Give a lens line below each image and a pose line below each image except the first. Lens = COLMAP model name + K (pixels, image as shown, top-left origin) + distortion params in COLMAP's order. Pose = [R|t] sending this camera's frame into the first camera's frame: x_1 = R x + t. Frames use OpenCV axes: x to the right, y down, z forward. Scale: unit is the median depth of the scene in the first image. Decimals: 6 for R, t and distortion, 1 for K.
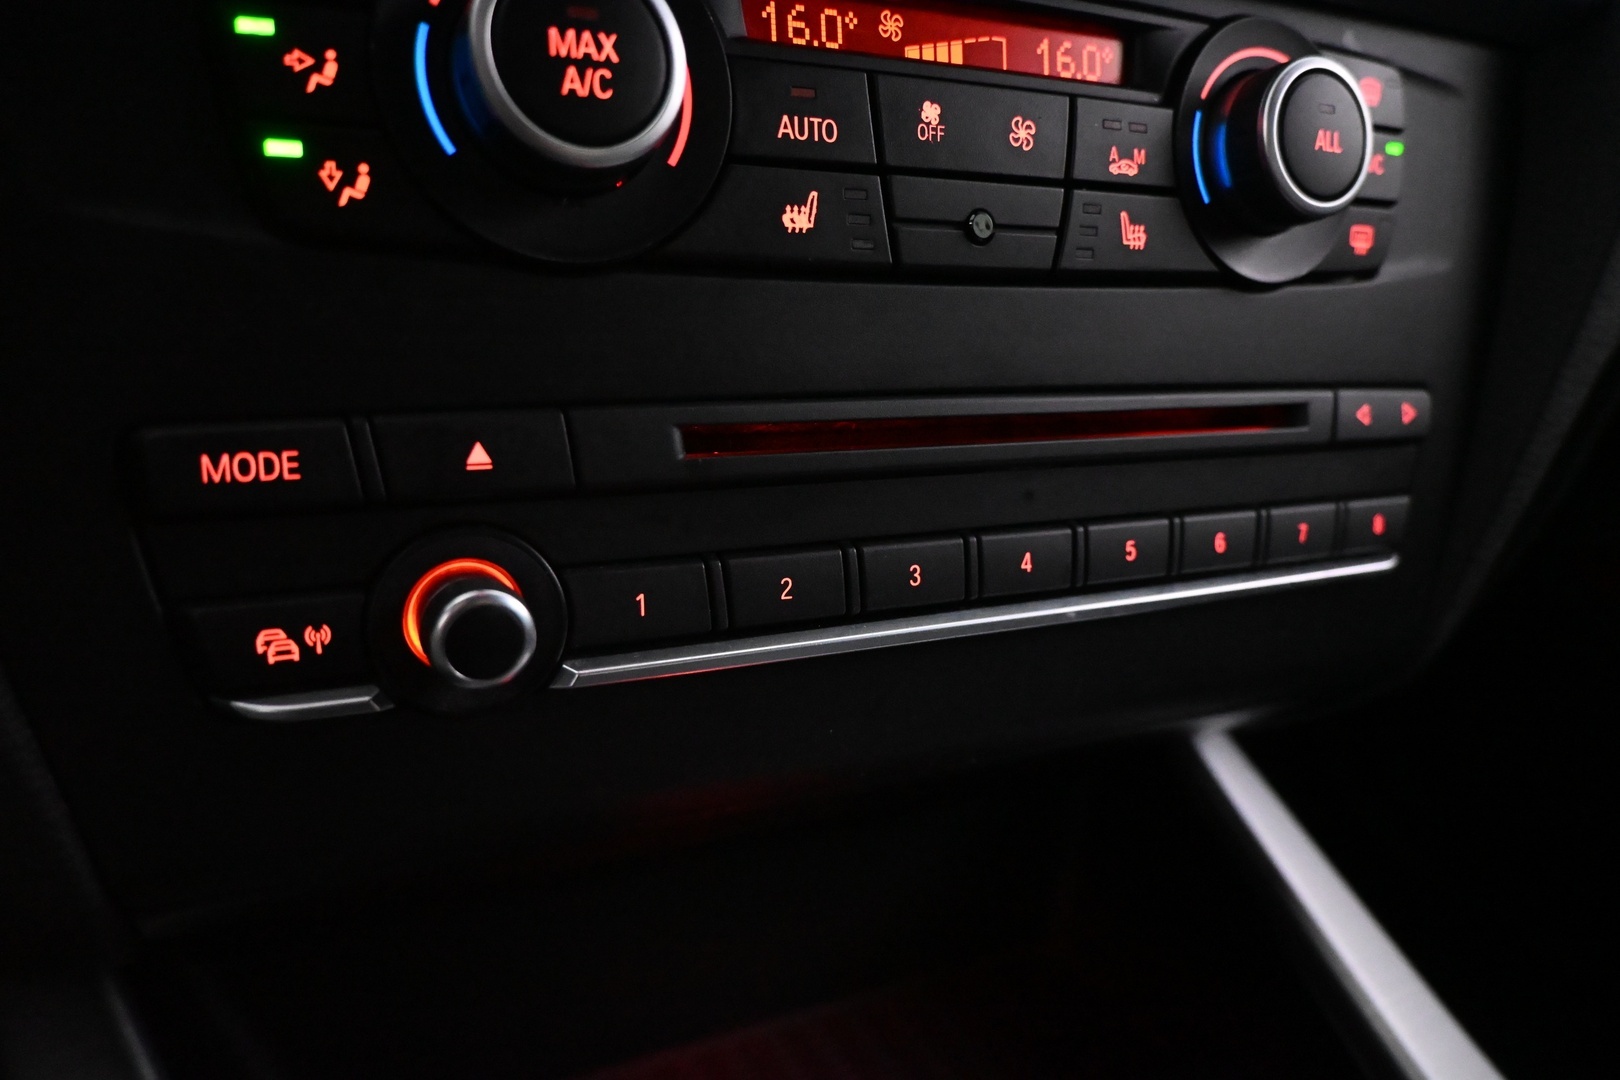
lens RADIAL K [[1105.7, 0, 808.6], [0, 1105.7, 537.0], [0, 0, 1]] dist [0.001461, 0.001158]
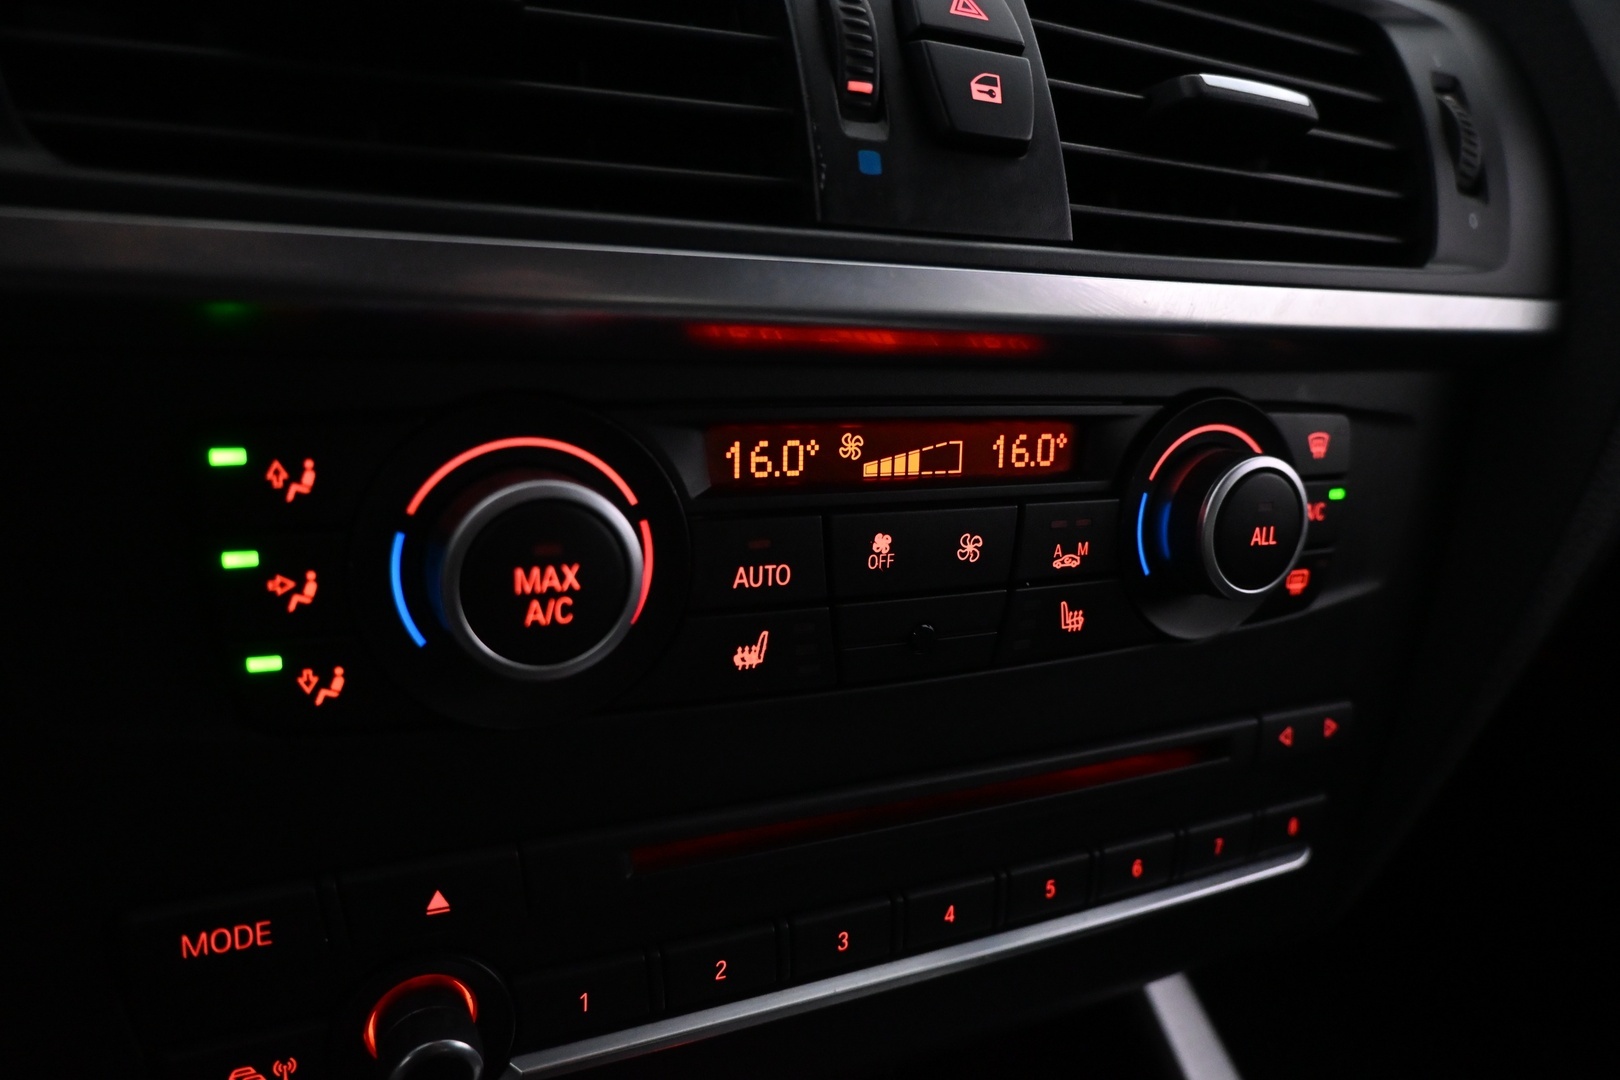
lens RADIAL K [[1105.7, 0, 808.2], [0, 1105.7, 529.9], [0, 0, 1]] dist [0.001461, 0.001158]
pose [[0.998127, 0.060361, 0.009993, 0.028708], [-0.060913, 0.995700, 0.069798, -0.466604], [-0.005737, -0.070276, 0.997511, -0.055576]]
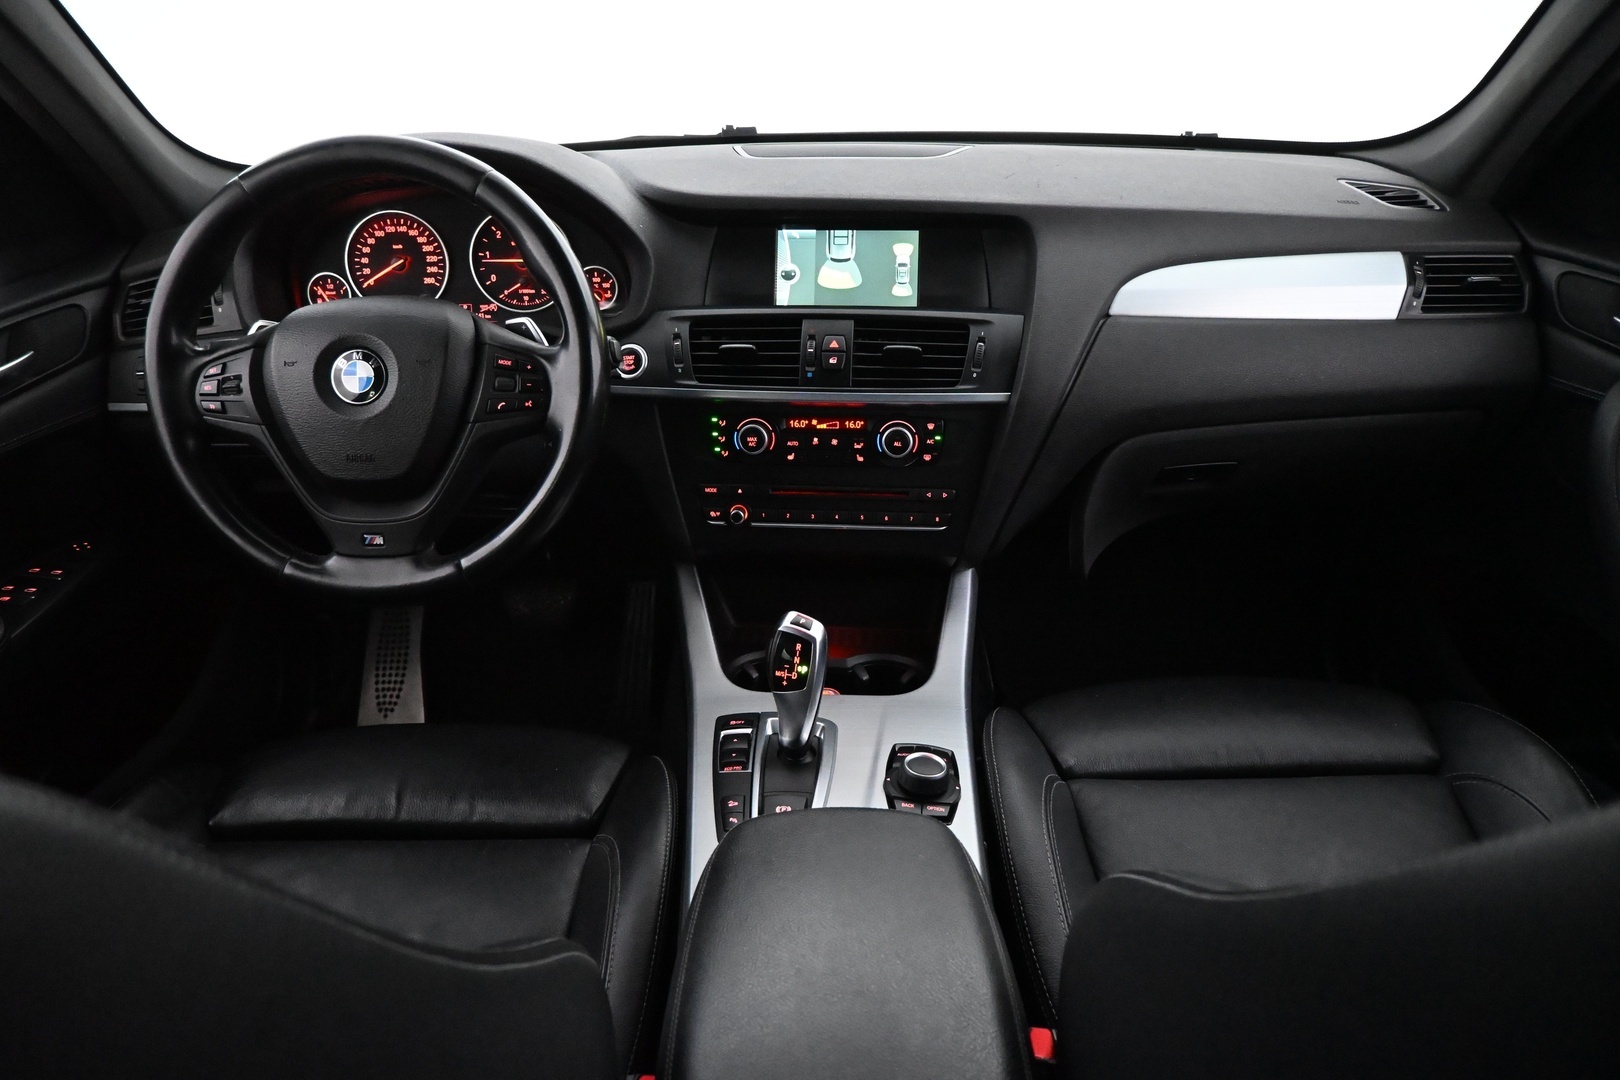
lens RADIAL K [[1105.7, 0, 810.8], [0, 1105.7, 537.1], [0, 0, 1]] dist [0.001461, 0.001158]
pose [[0.858545, 0.147352, -0.491108, 3.075559], [-0.093622, 0.986765, 0.132400, -0.651095], [0.504118, -0.067693, 0.860978, -4.151528]]
